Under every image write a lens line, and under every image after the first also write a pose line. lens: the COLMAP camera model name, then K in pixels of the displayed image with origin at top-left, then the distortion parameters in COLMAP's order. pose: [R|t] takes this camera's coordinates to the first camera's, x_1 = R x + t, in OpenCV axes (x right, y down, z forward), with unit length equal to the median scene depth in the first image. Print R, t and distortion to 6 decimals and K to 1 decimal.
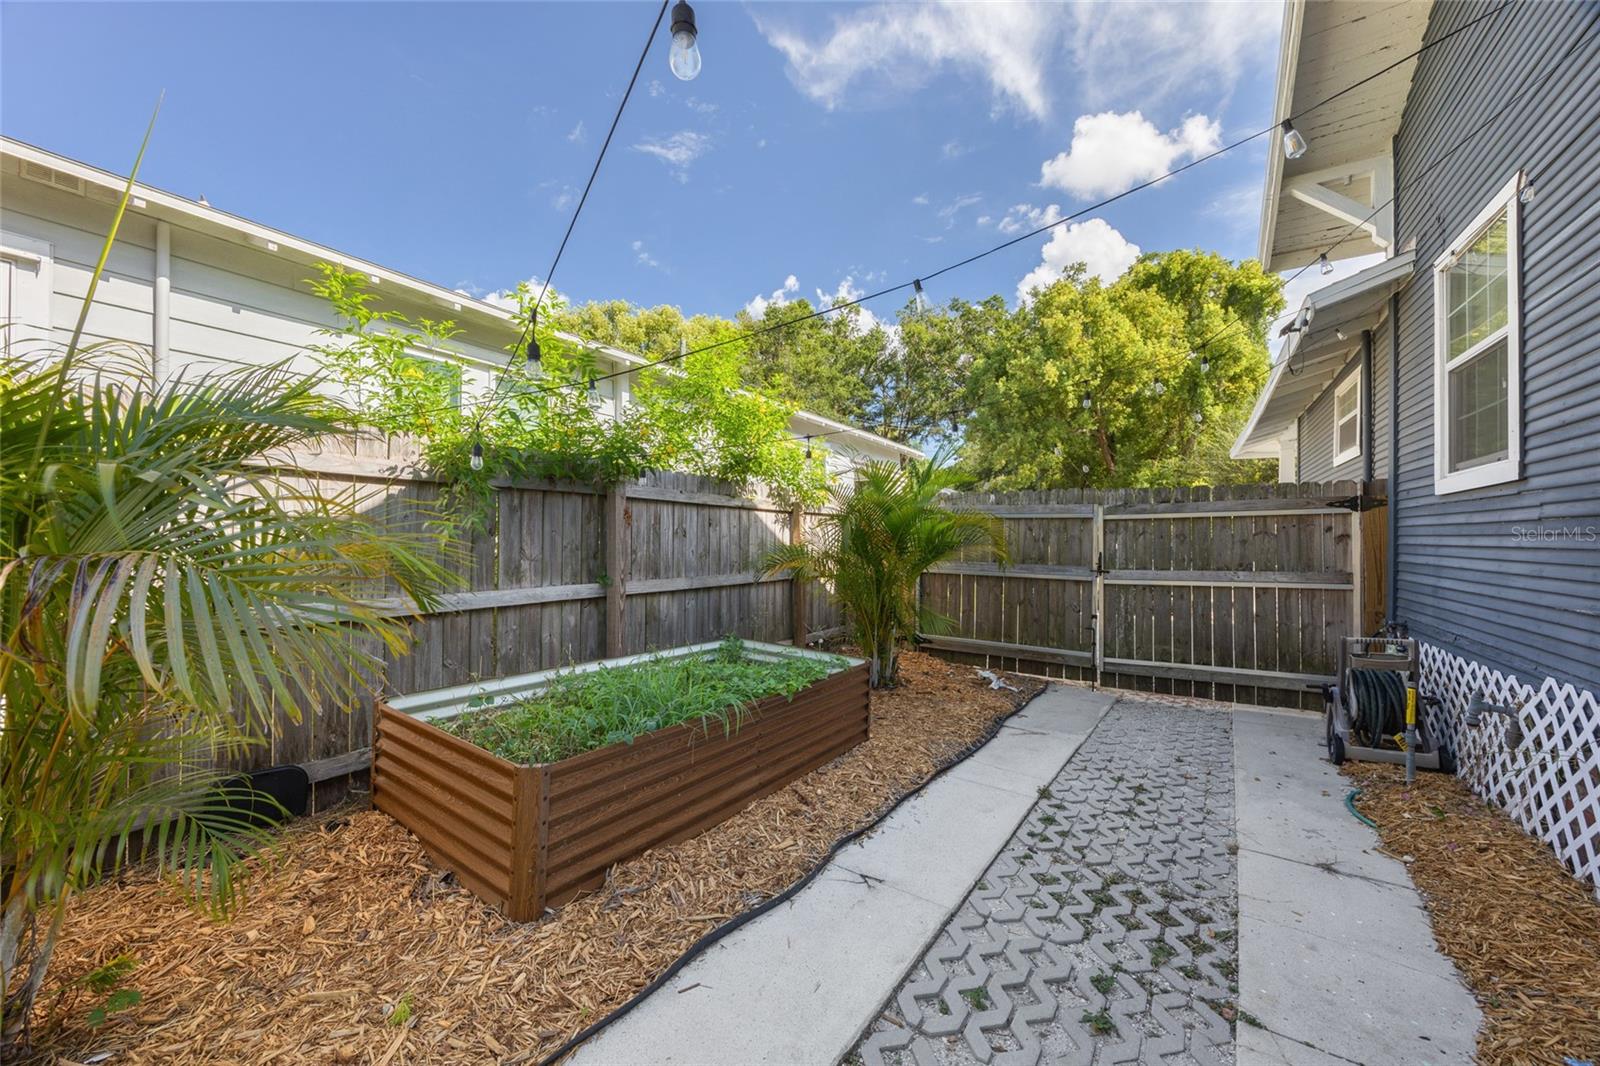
lens RADIAL K [[621.4, 0, 805.7], [0, 621.4, 533.3], [0, 0, 1]] dist [0.000203, -0.000128]
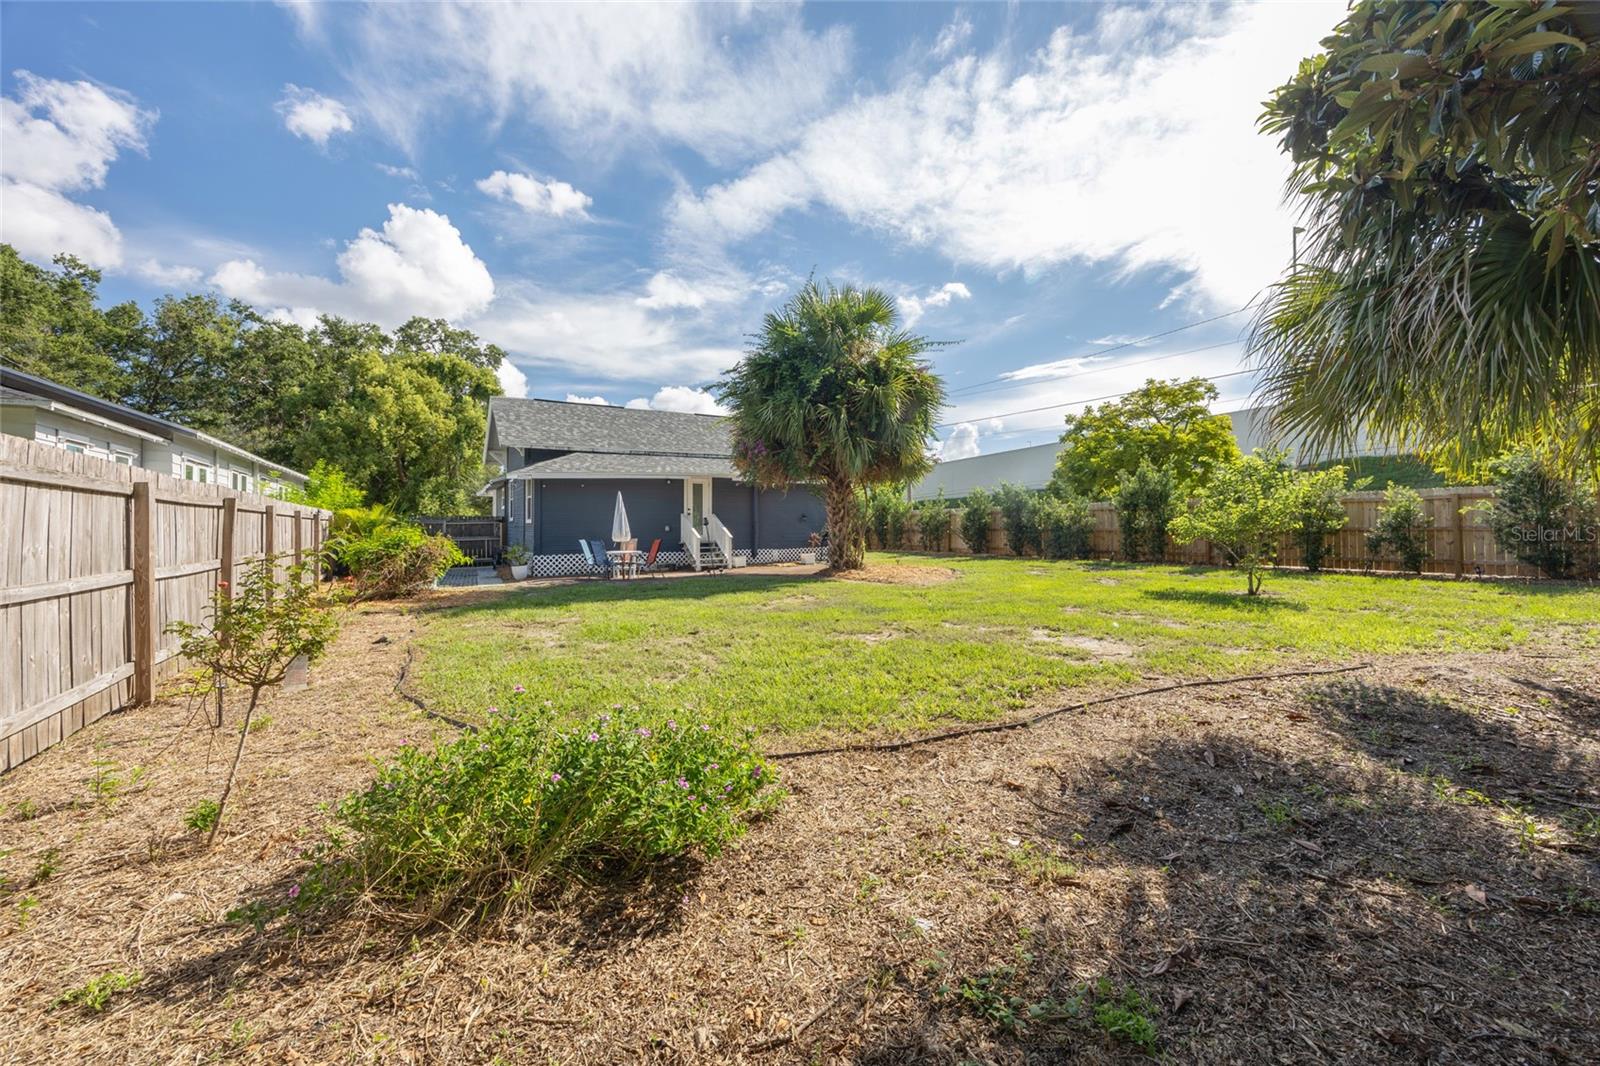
lens RADIAL K [[621.4, 0, 805.7], [0, 621.4, 533.3], [0, 0, 1]] dist [0.000203, -0.000128]
pose [[0.464182, -0.000565, 0.885739, -0.468646], [-0.015261, 0.999846, 0.008636, -0.002900], [-0.885608, -0.017526, 0.464102, -0.683625]]
